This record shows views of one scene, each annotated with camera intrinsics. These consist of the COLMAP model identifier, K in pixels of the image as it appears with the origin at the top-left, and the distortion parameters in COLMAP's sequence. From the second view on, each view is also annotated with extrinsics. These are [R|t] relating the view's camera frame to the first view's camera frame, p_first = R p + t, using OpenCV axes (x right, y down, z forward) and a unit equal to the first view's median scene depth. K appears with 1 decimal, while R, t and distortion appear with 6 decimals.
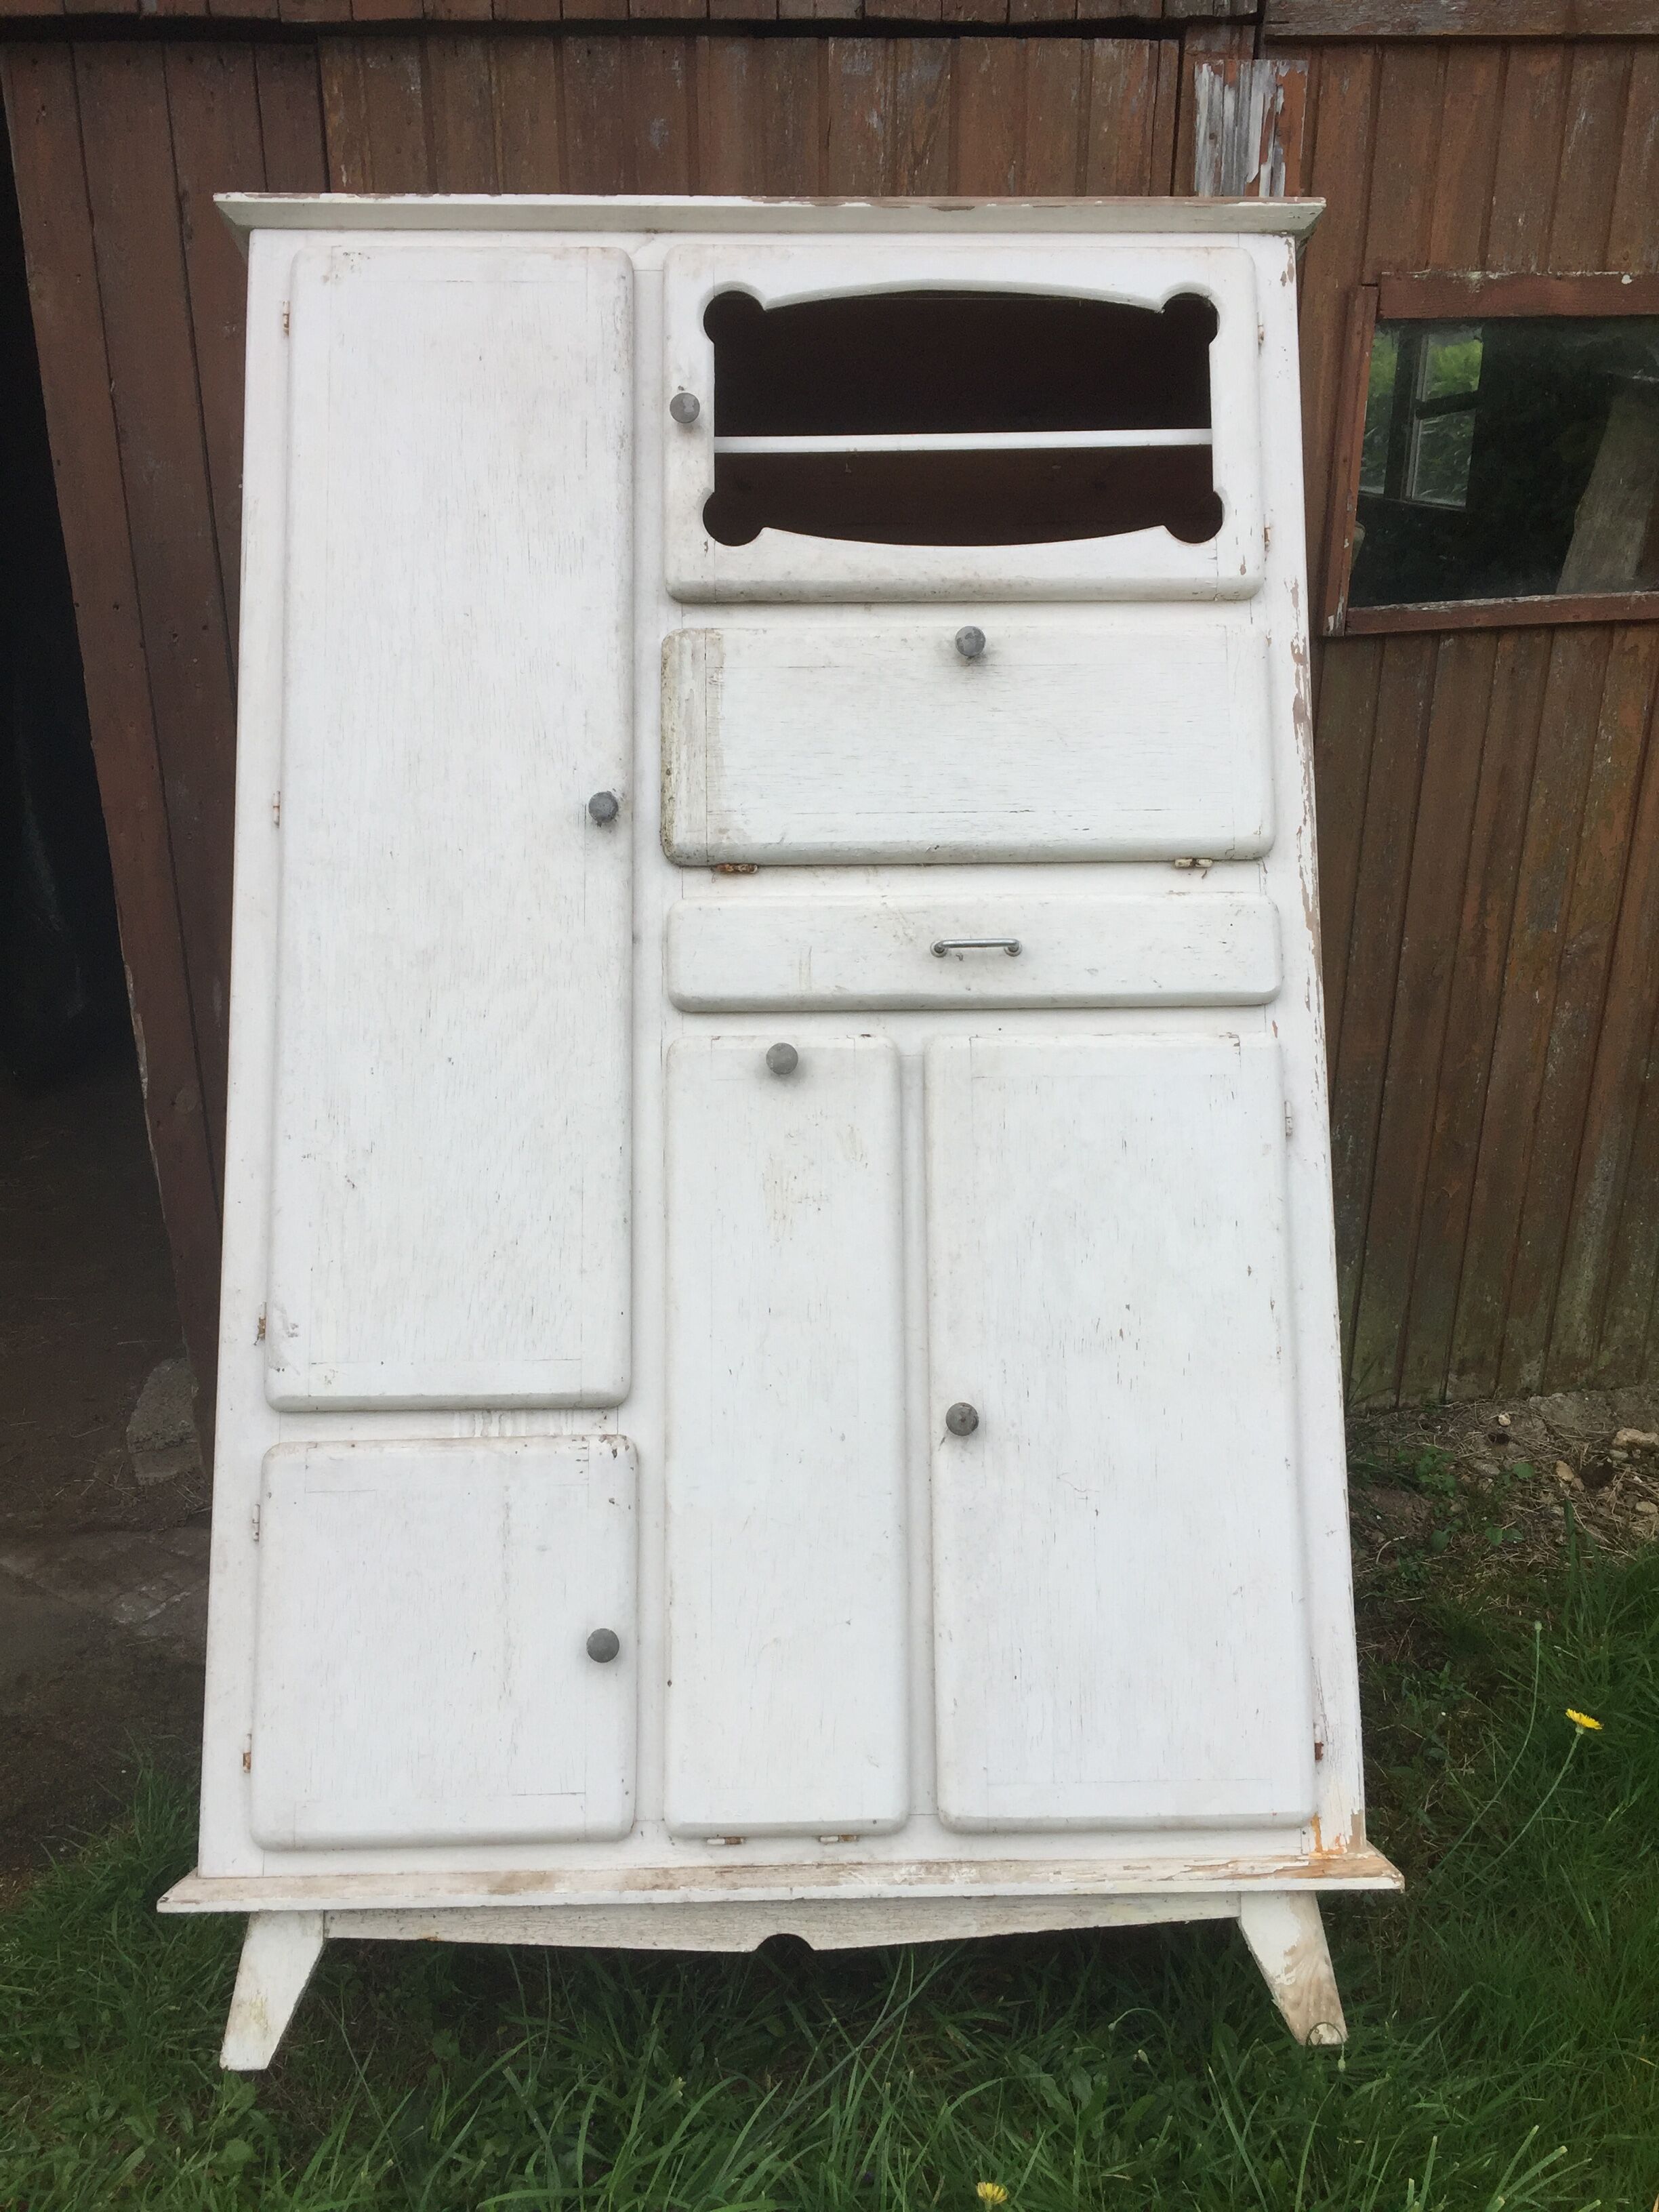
lens RADIAL K [[1895.7, 0, 857.9], [0, 1895.7, 1098.5], [0, 0, 1]] dist [0.089558, -0.122723]
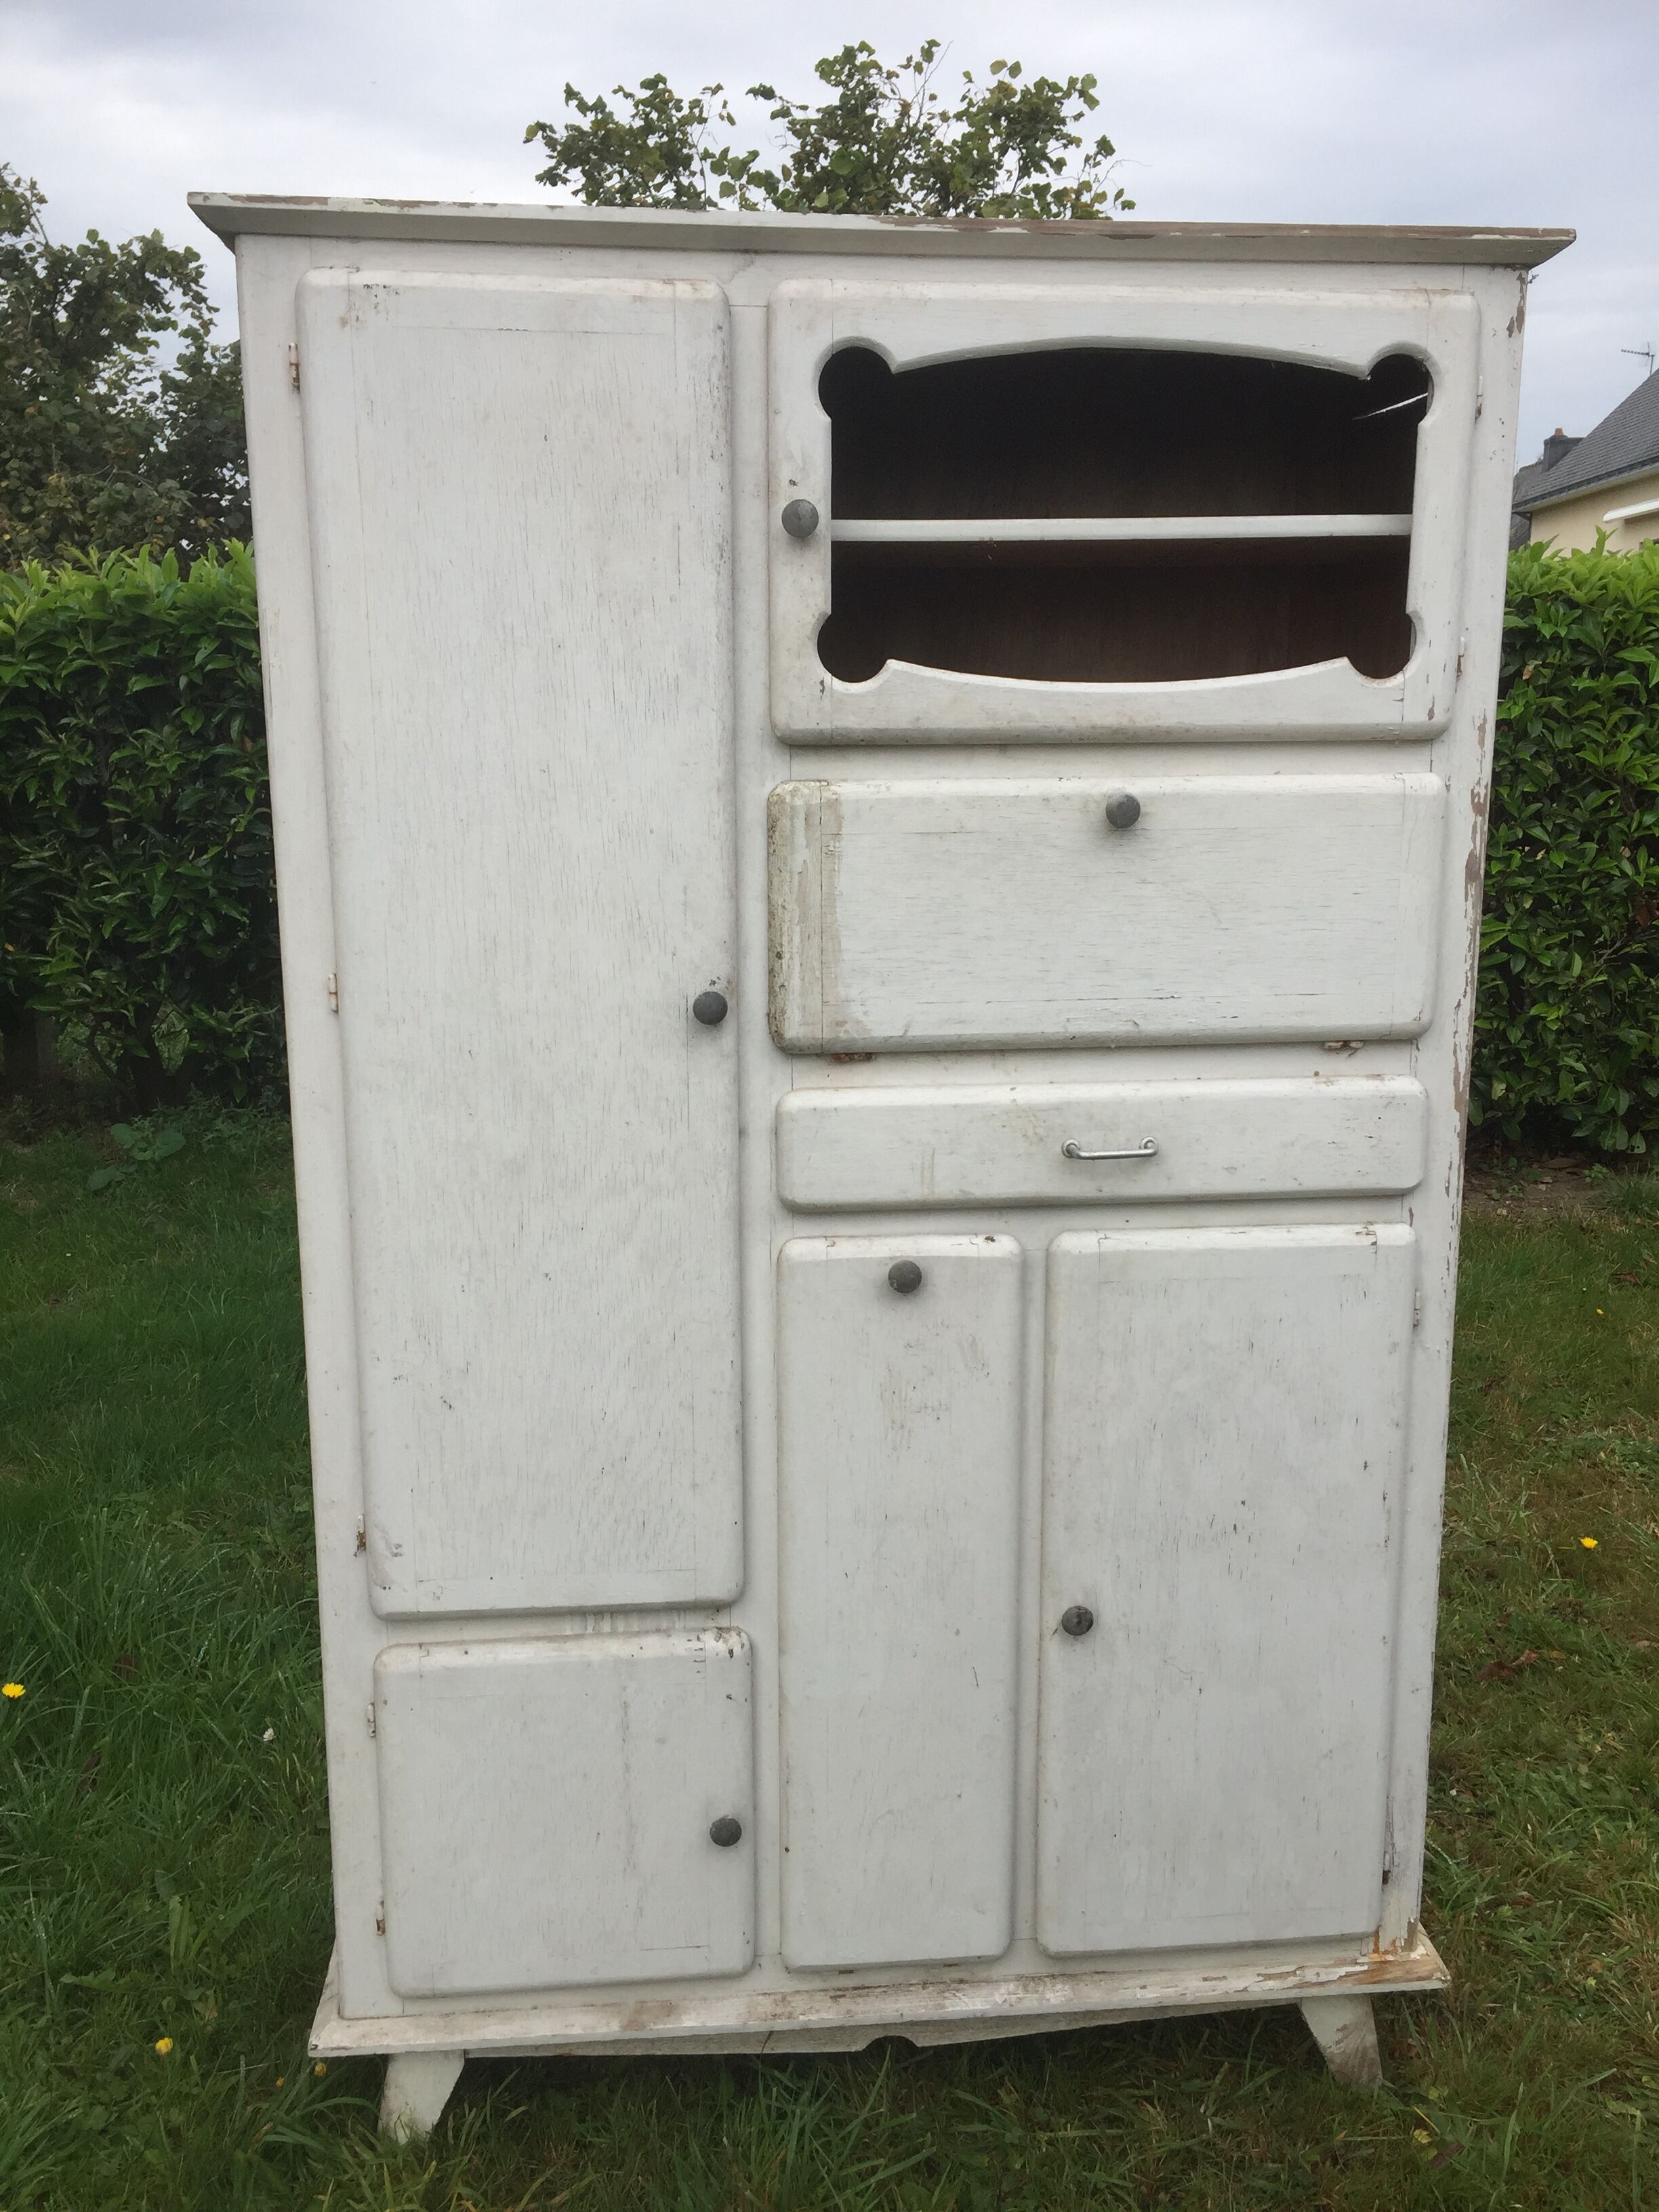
lens RADIAL K [[1895.7, 0, 857.9], [0, 1895.7, 1098.5], [0, 0, 1]] dist [0.089558, -0.122723]
pose [[0.996741, -0.003444, 0.080594, -0.135994], [-0.023287, 0.944273, 0.328340, -0.404925], [-0.077233, -0.329147, 0.941115, 0.141591]]
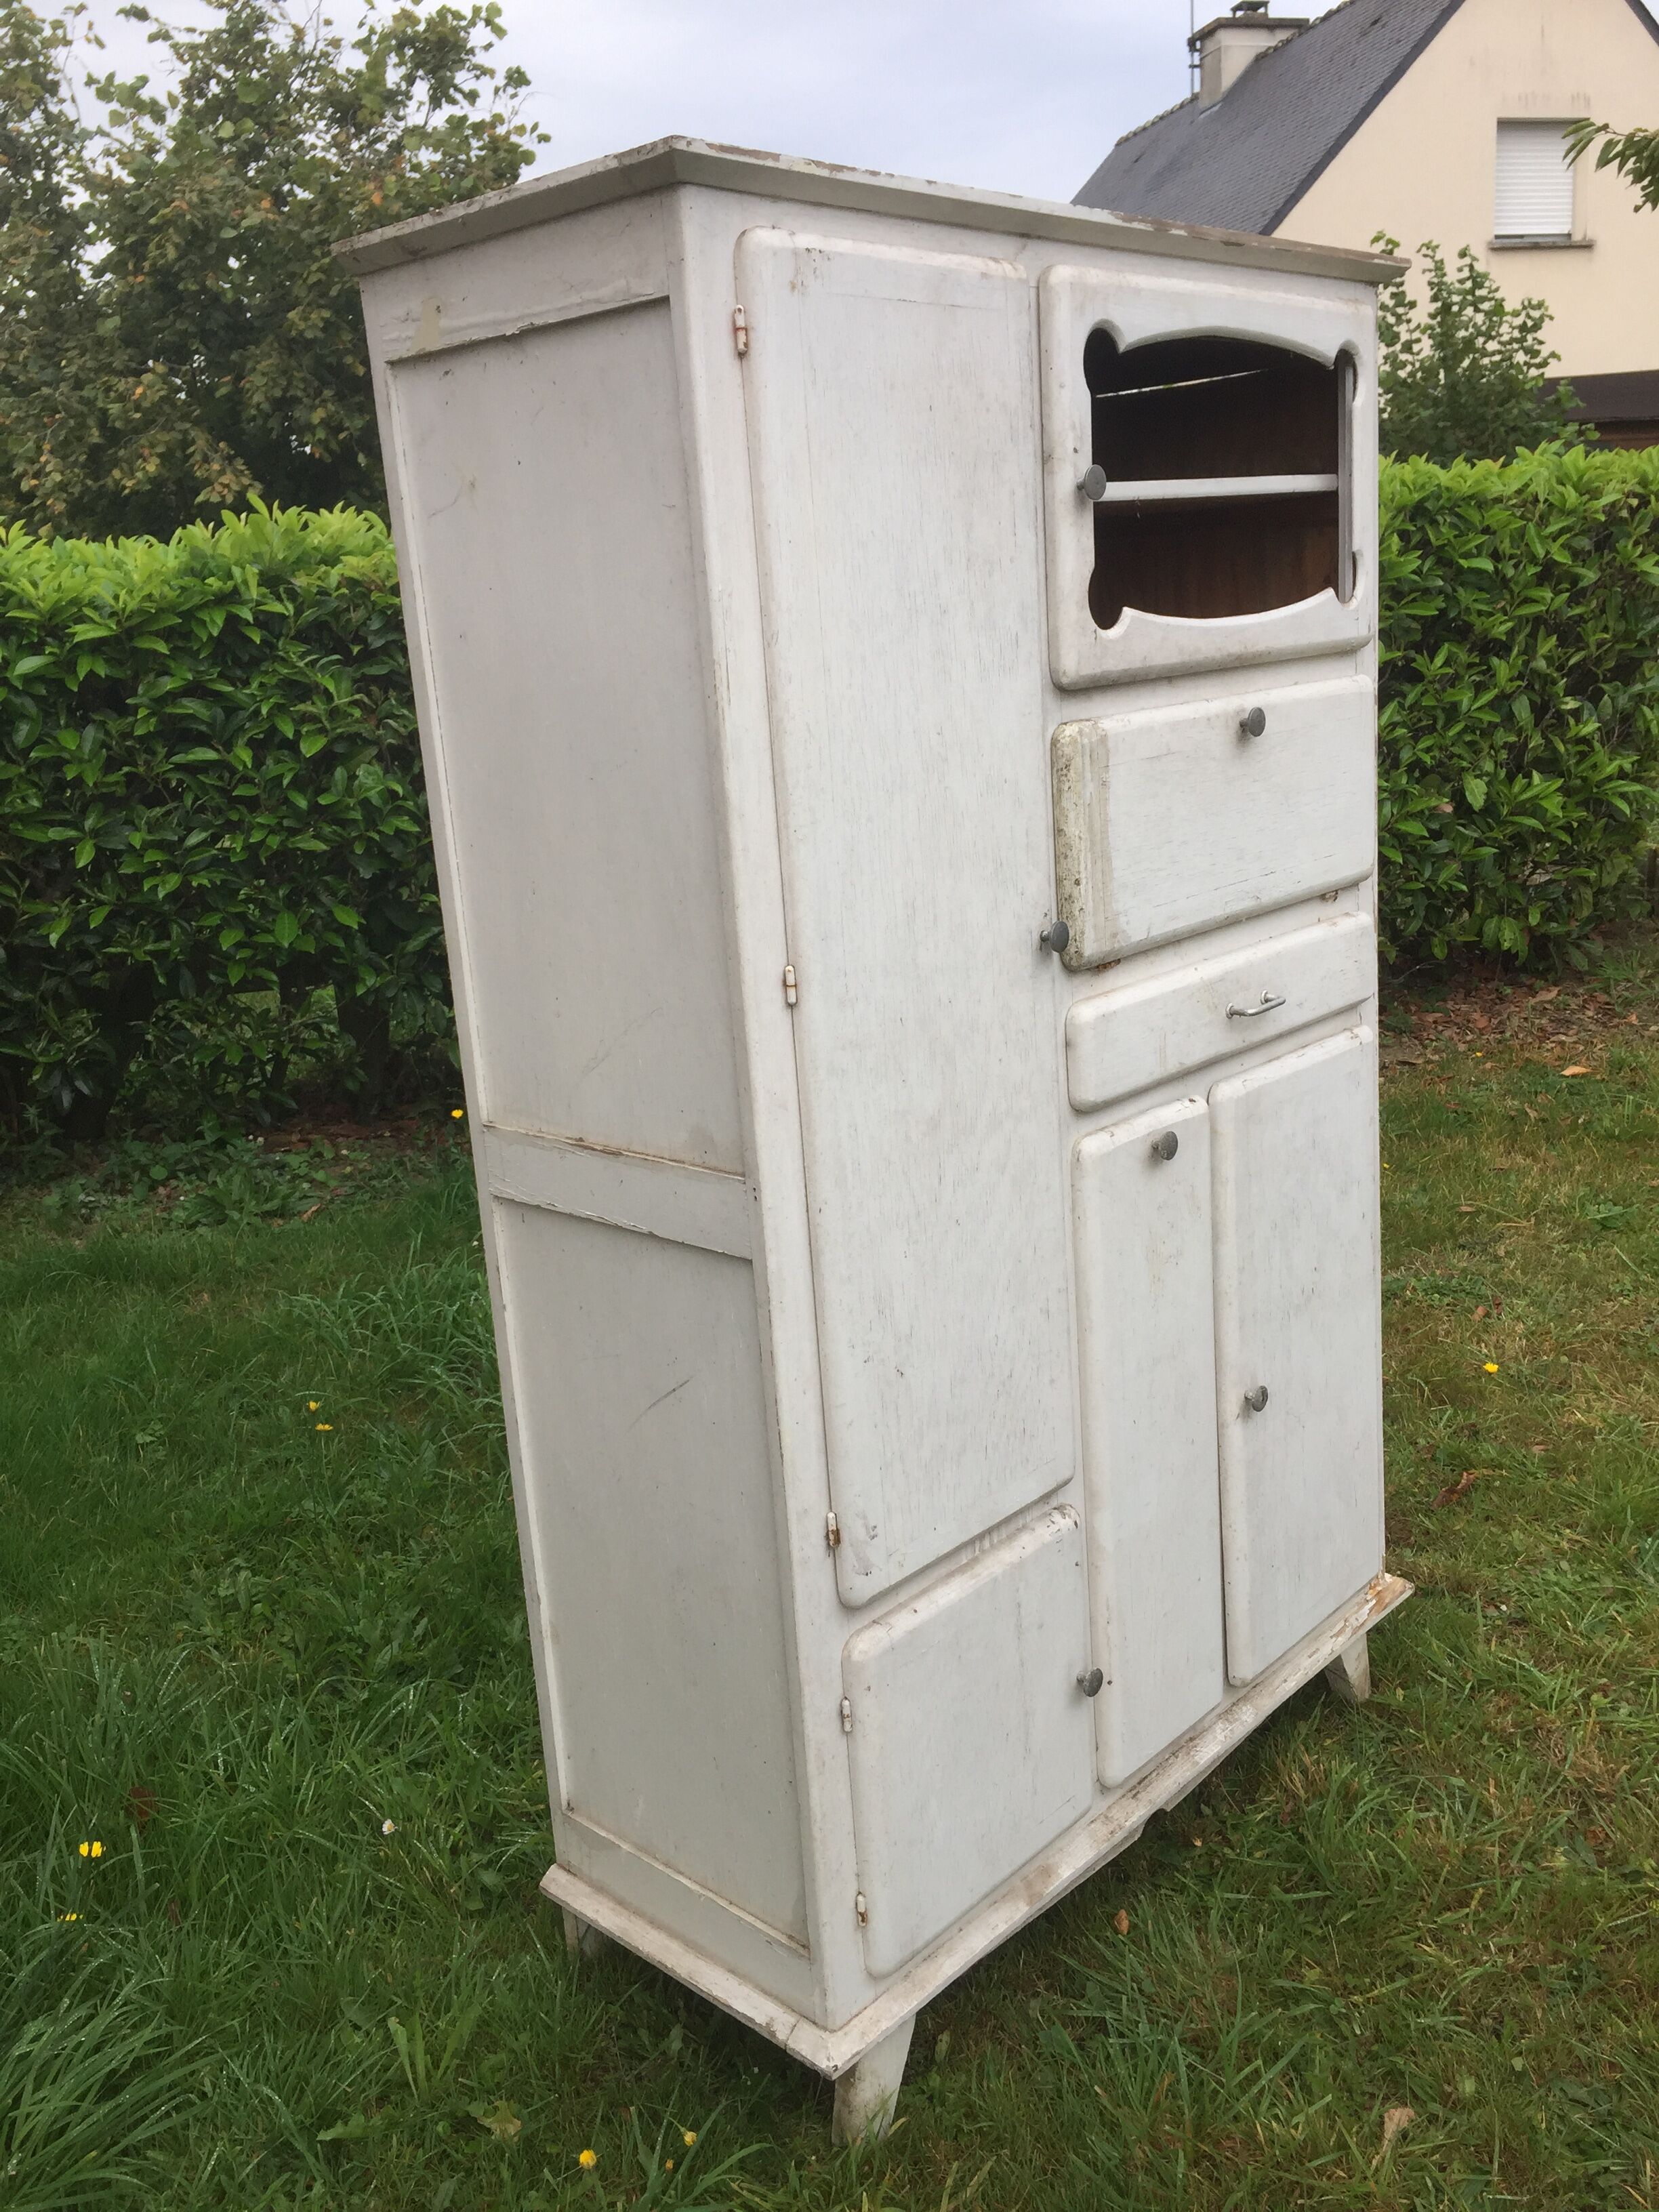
lens RADIAL K [[1895.7, 0, 857.9], [0, 1895.7, 1098.5], [0, 0, 1]] dist [0.089558, -0.122723]
pose [[0.692983, -0.211858, 0.689123, -0.886168], [-0.035107, 0.944799, 0.325764, -0.385287], [-0.720099, -0.249942, 0.647292, 0.424070]]
